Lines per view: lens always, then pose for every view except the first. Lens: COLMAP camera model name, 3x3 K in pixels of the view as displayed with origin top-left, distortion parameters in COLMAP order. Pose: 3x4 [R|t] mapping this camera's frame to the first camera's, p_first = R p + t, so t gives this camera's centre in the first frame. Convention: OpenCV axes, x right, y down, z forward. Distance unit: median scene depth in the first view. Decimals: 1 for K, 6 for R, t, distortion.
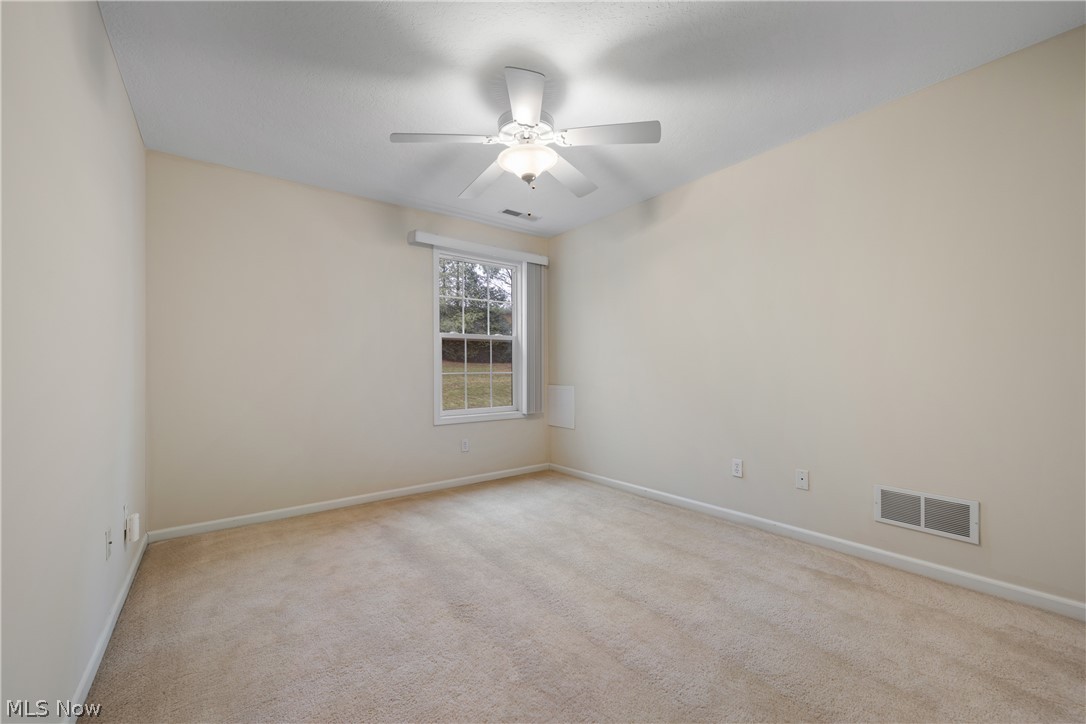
lens RADIAL K [[431.7, 0, 543.4], [0, 431.7, 367.1], [0, 0, 1]] dist [0.003259, -0.000213]
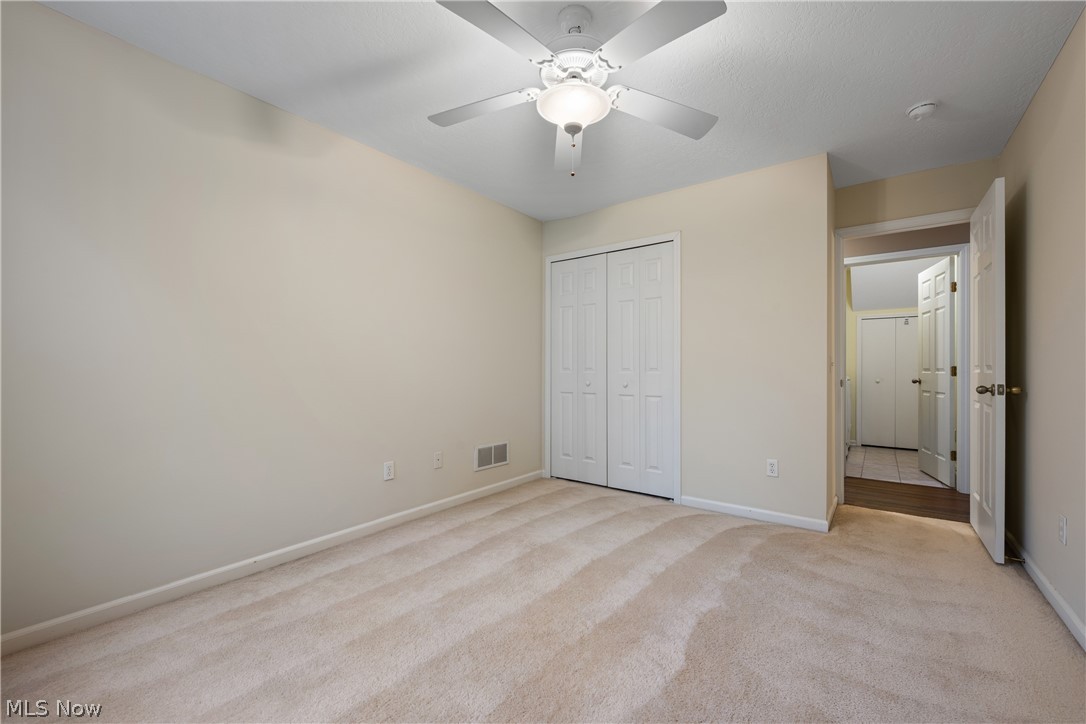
lens RADIAL K [[431.7, 0, 549.6], [0, 431.7, 366.1], [0, 0, 1]] dist [0.003259, -0.000213]
pose [[-0.258199, 0.010565, 0.966034, -0.774899], [-0.007699, 0.999886, -0.012993, 0.013778], [-0.966061, -0.010792, -0.258088, 1.216295]]
